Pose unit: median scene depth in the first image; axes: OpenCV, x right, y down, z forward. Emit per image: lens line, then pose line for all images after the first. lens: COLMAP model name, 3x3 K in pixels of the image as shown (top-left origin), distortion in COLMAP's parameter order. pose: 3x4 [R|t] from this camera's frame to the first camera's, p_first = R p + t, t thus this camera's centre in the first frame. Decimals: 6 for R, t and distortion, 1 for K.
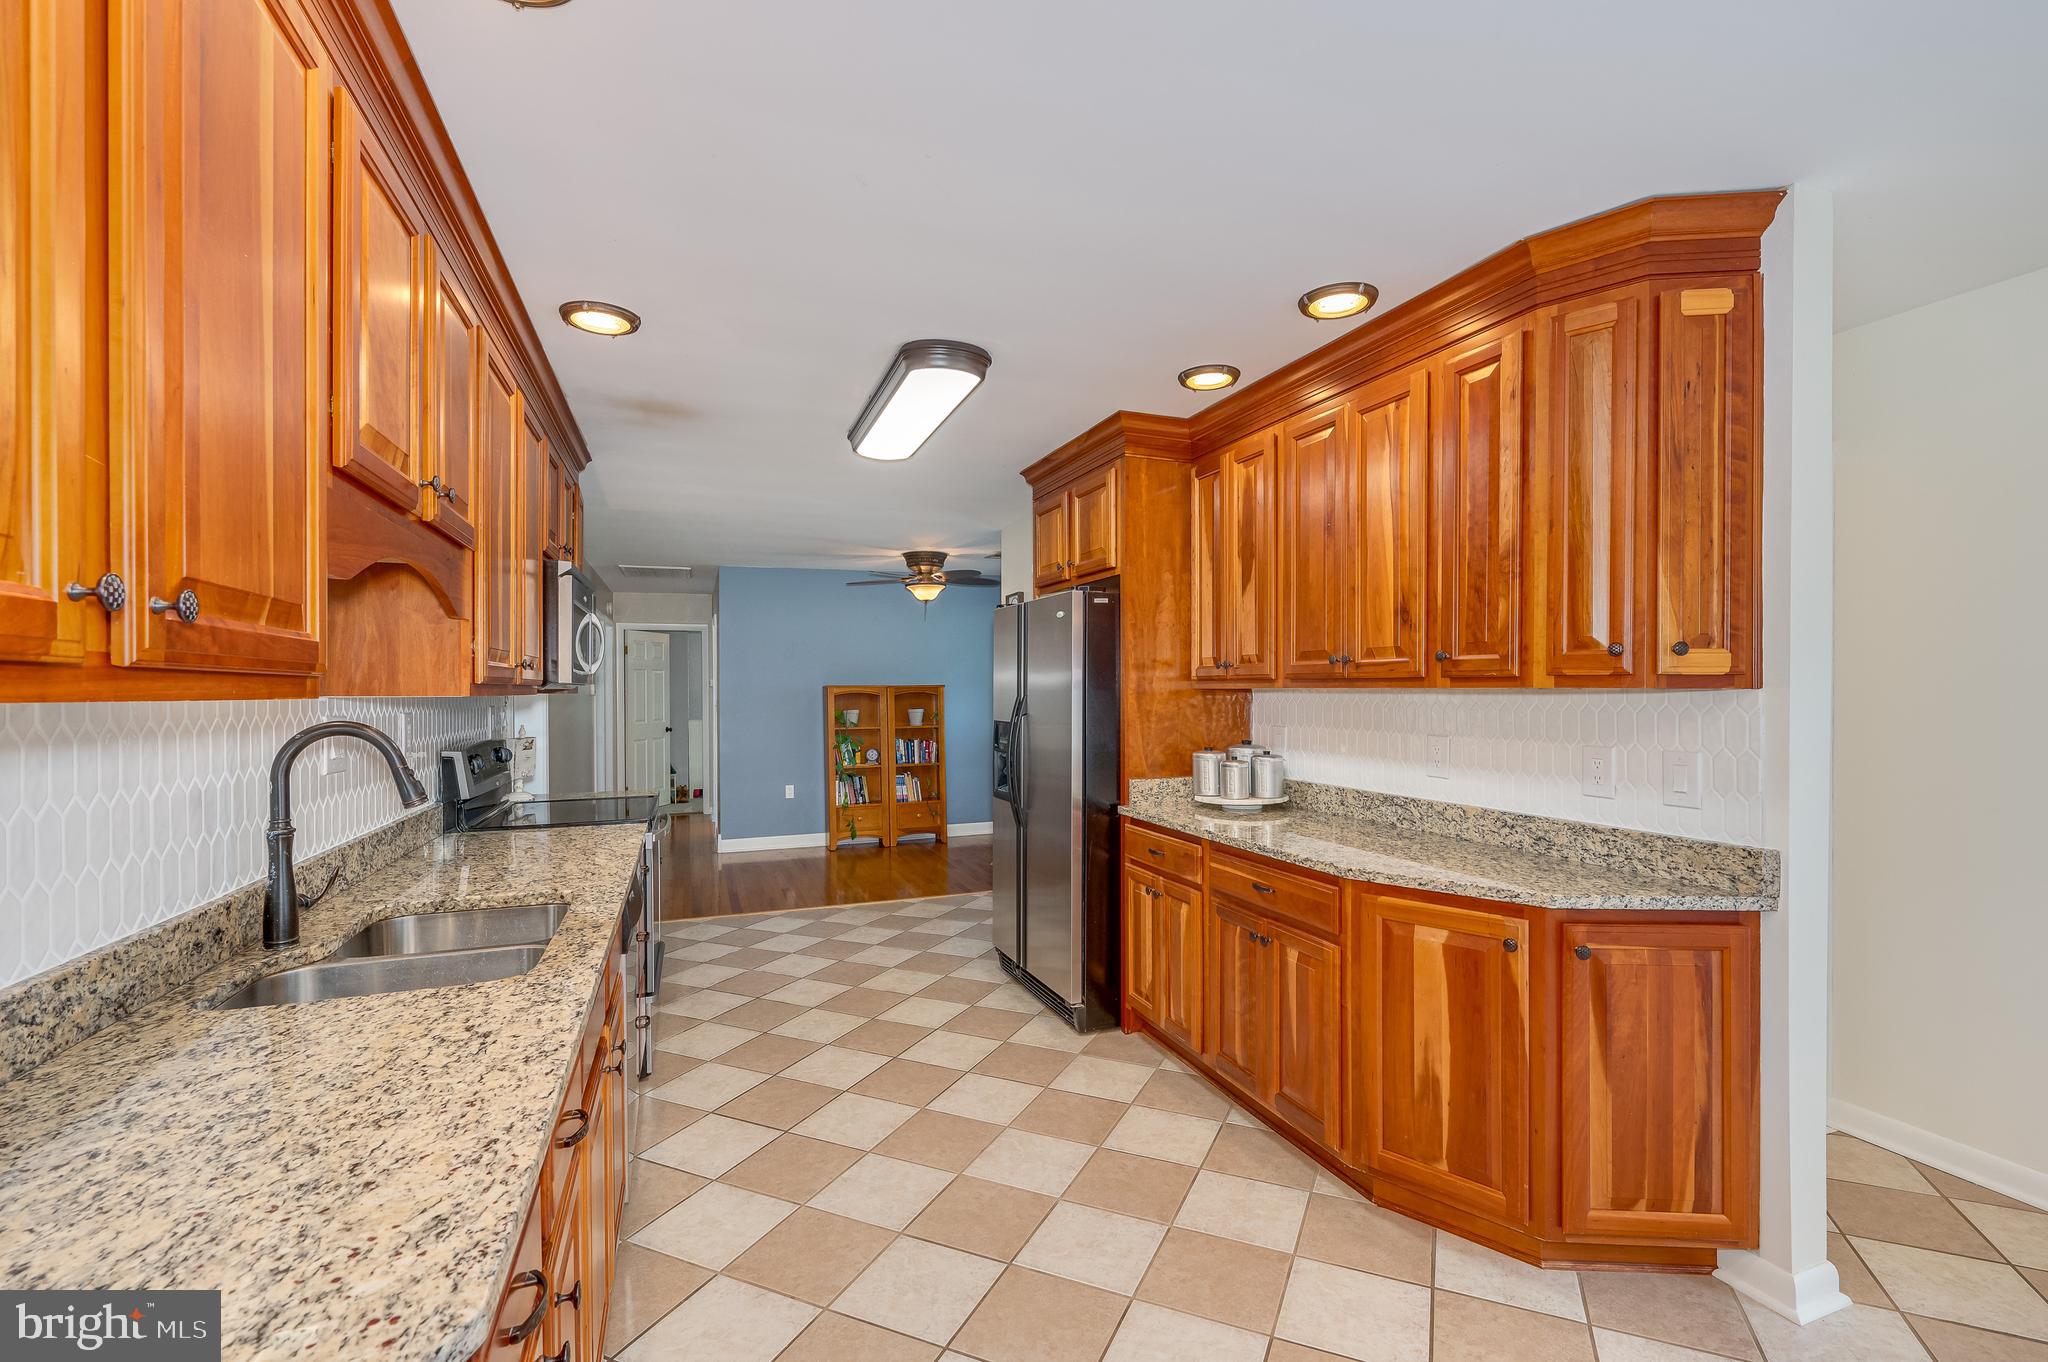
lens RADIAL K [[918.9, 0, 1043.0], [0, 918.9, 688.4], [0, 0, 1]] dist [0.001549, 0.000199]
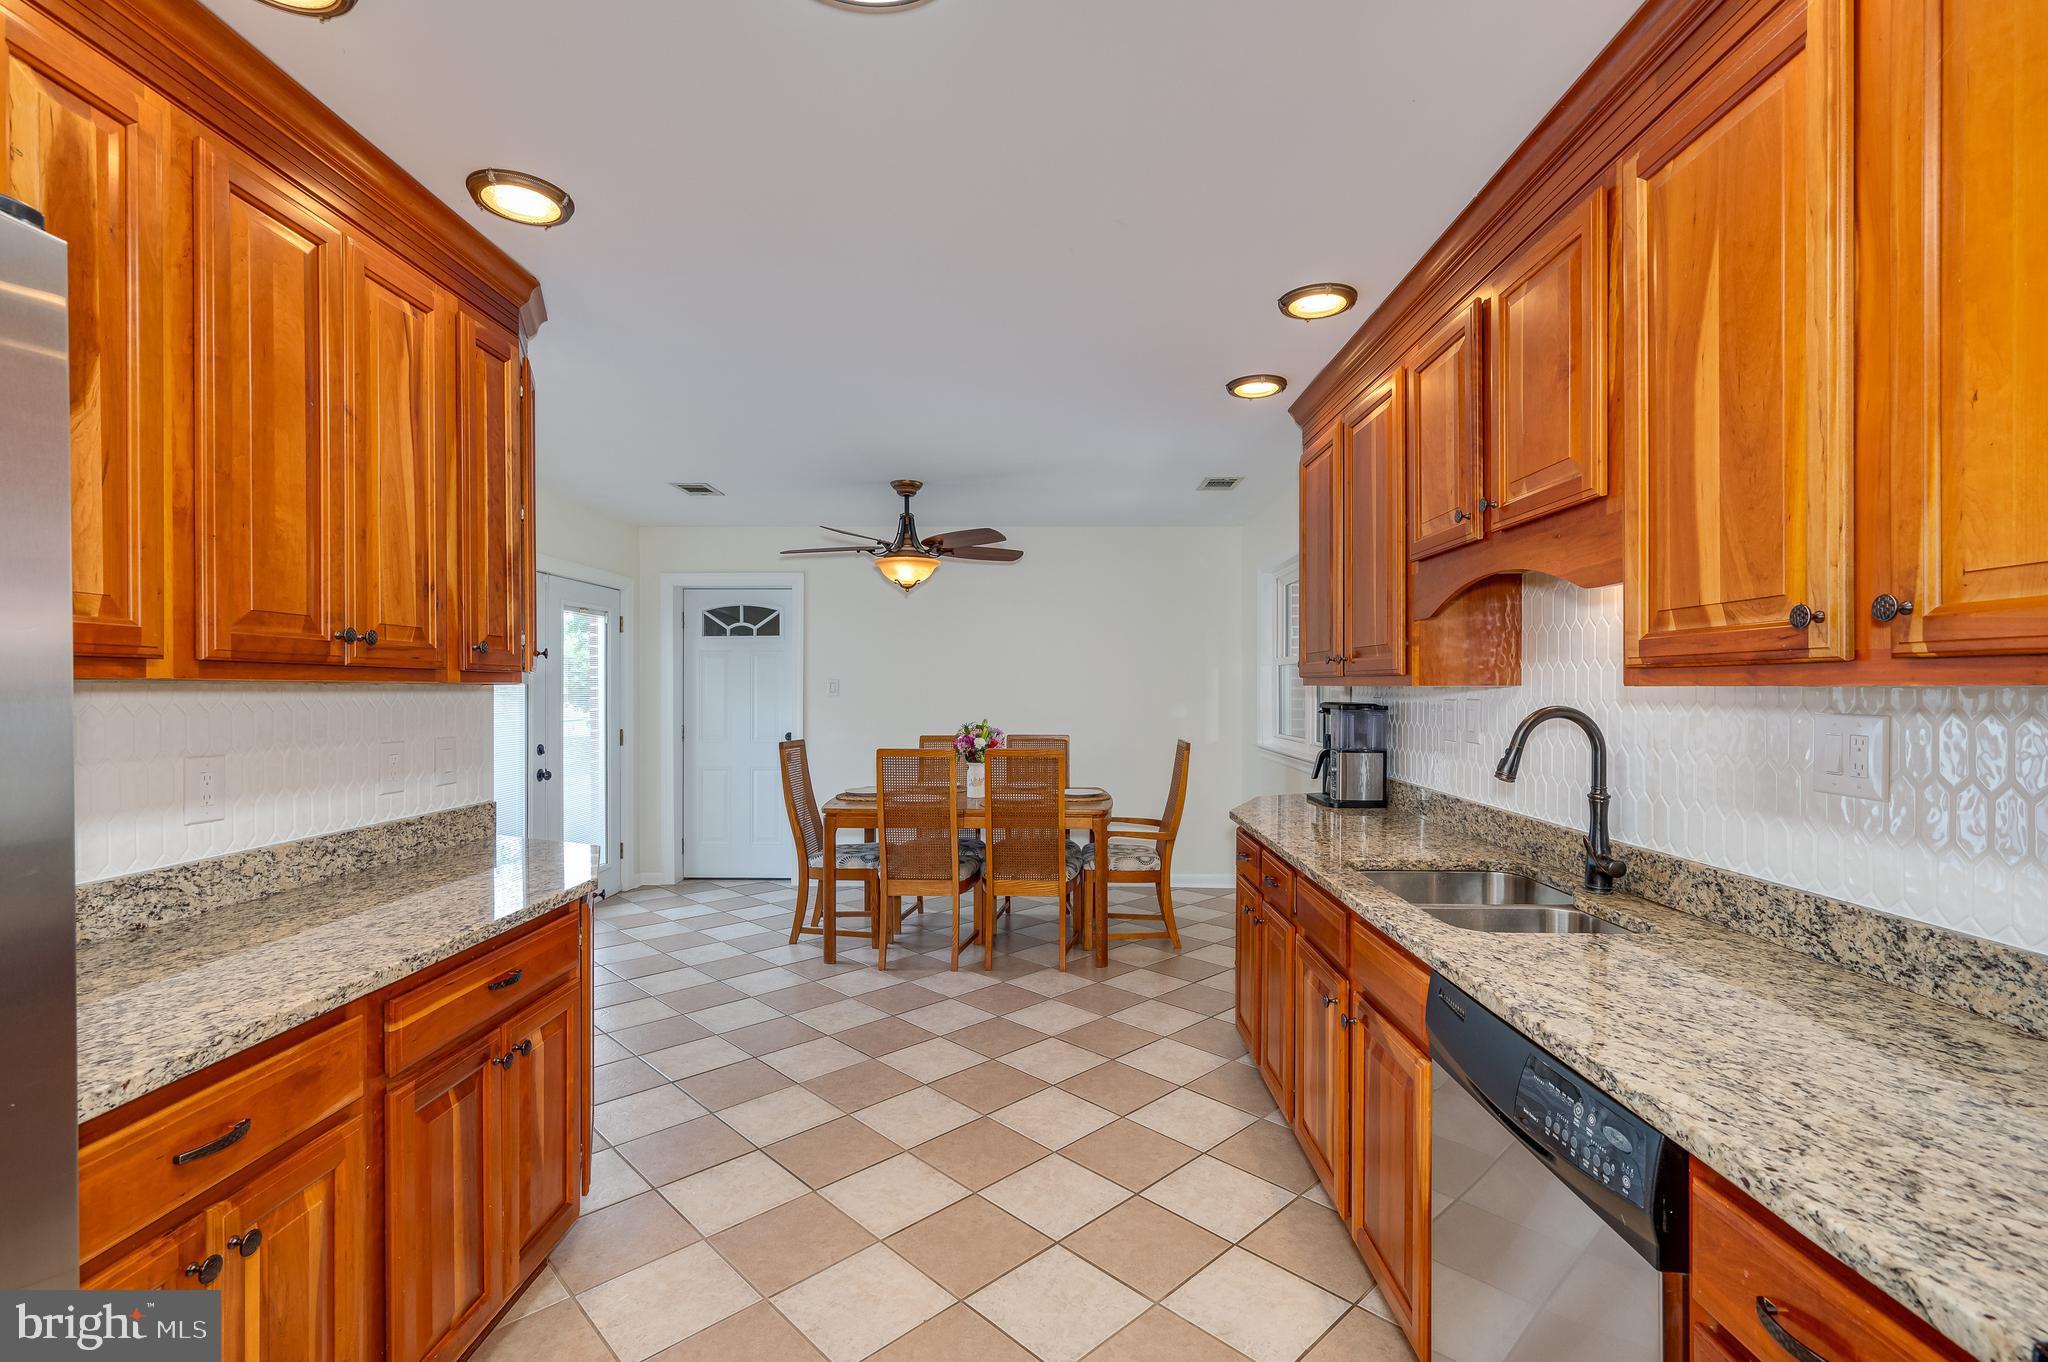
lens RADIAL K [[908.4, 0, 1021.1], [0, 908.4, 690.1], [0, 0, 1]] dist [0.001583, 0.000093]
pose [[-0.923920, 0.002811, 0.382575, -0.379457], [0.003225, 0.999995, 0.000441, 0.007966], [-0.382572, 0.001642, -0.923924, 1.555683]]
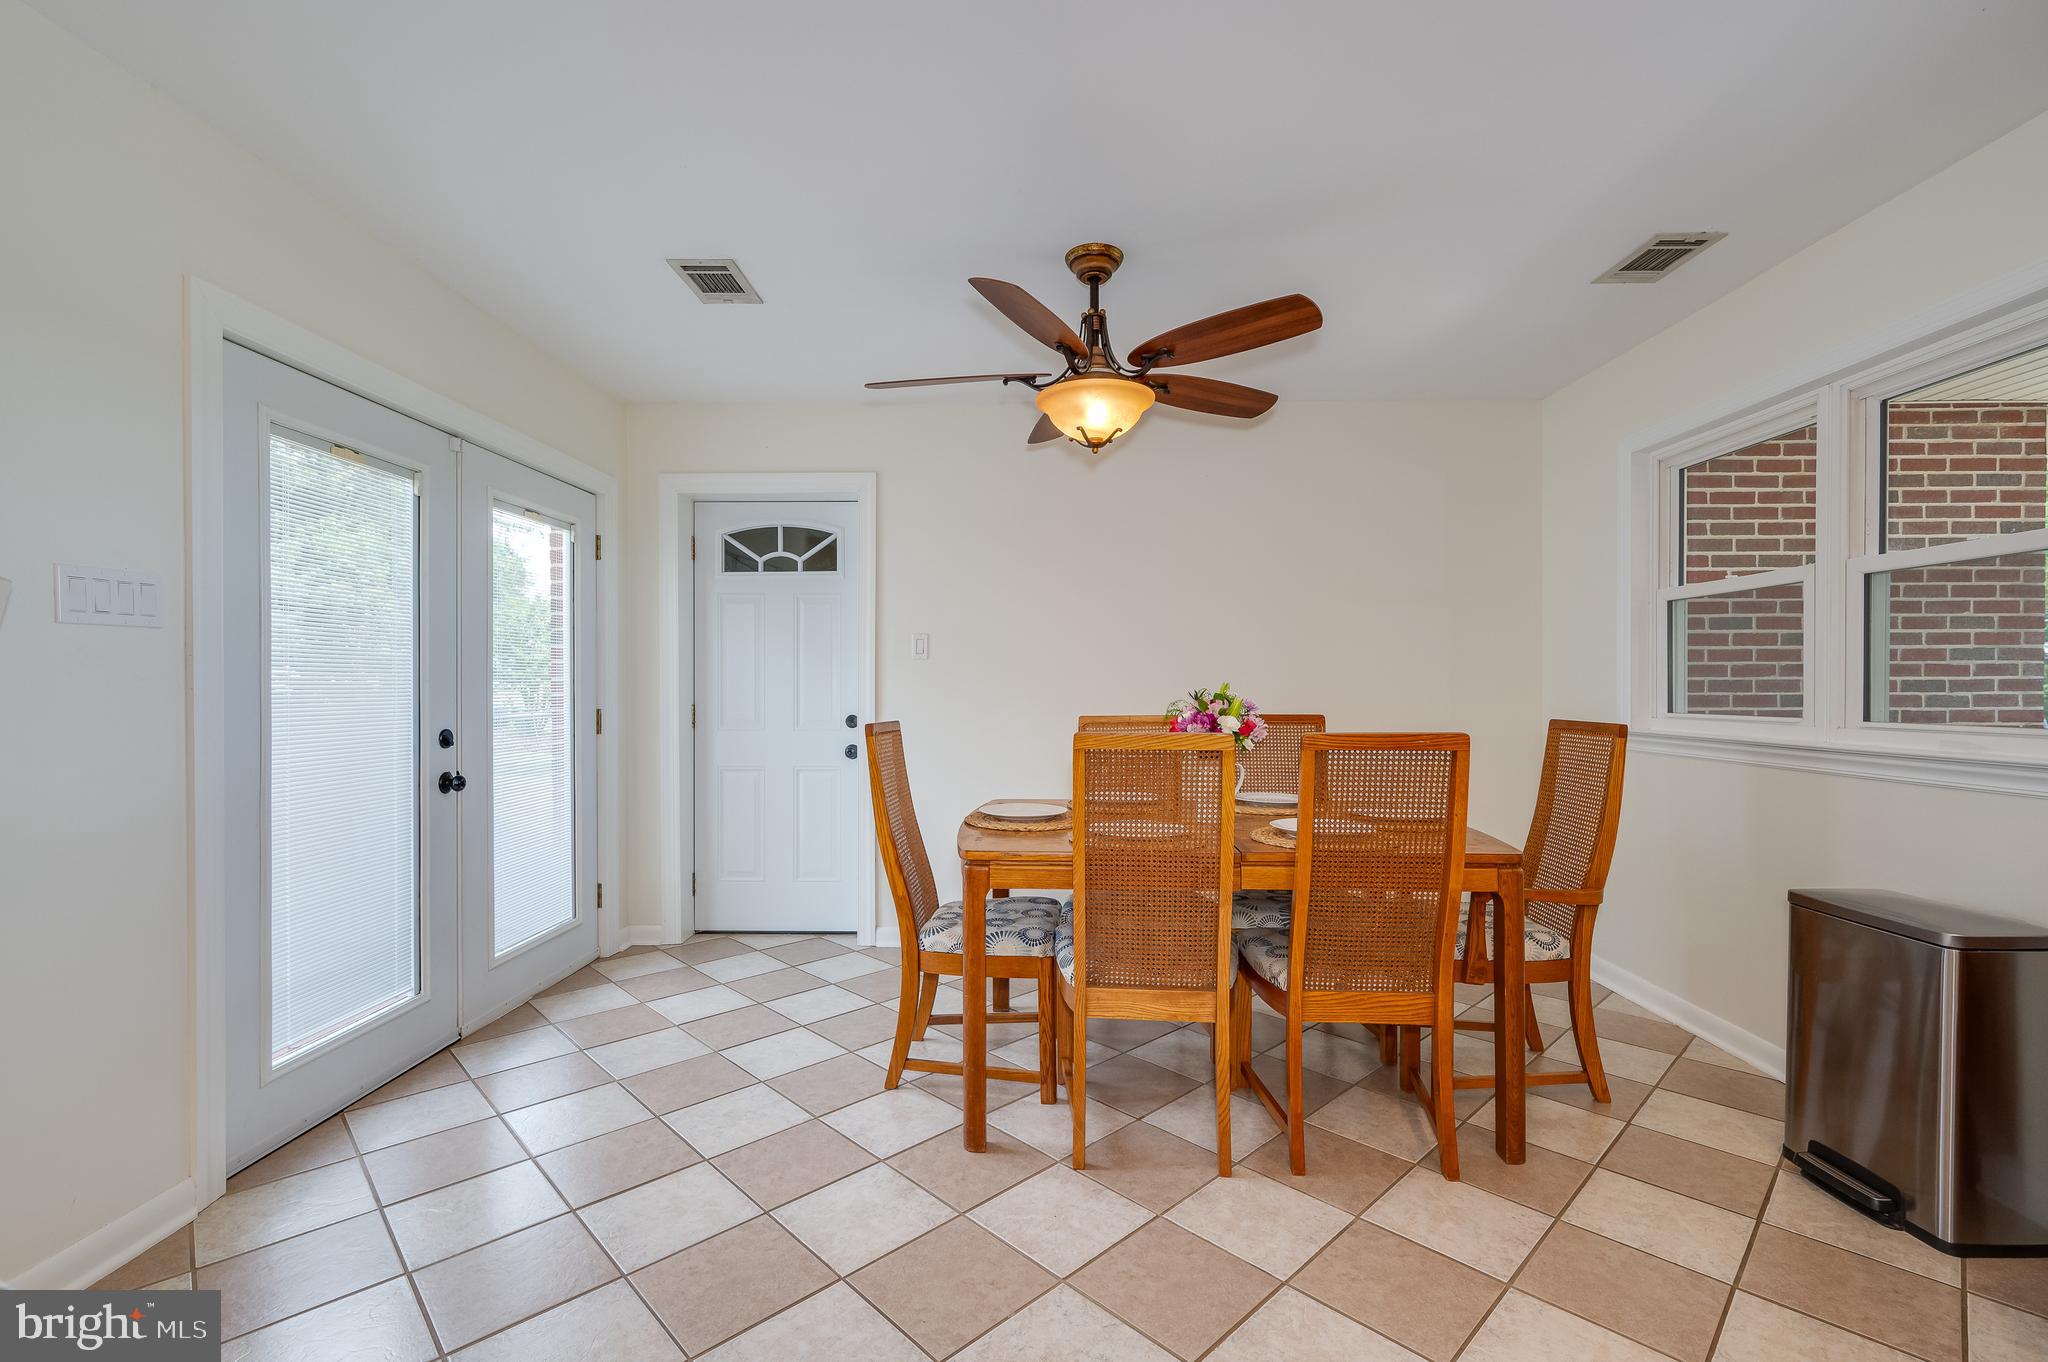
lens RADIAL K [[908.4, 0, 1021.1], [0, 908.4, 690.1], [0, 0, 1]] dist [0.001583, 0.000093]
pose [[-0.920279, 0.003390, 0.391249, 0.219123], [0.004236, 0.999990, 0.001301, 0.074143], [-0.391241, 0.002855, -0.920284, 0.912895]]
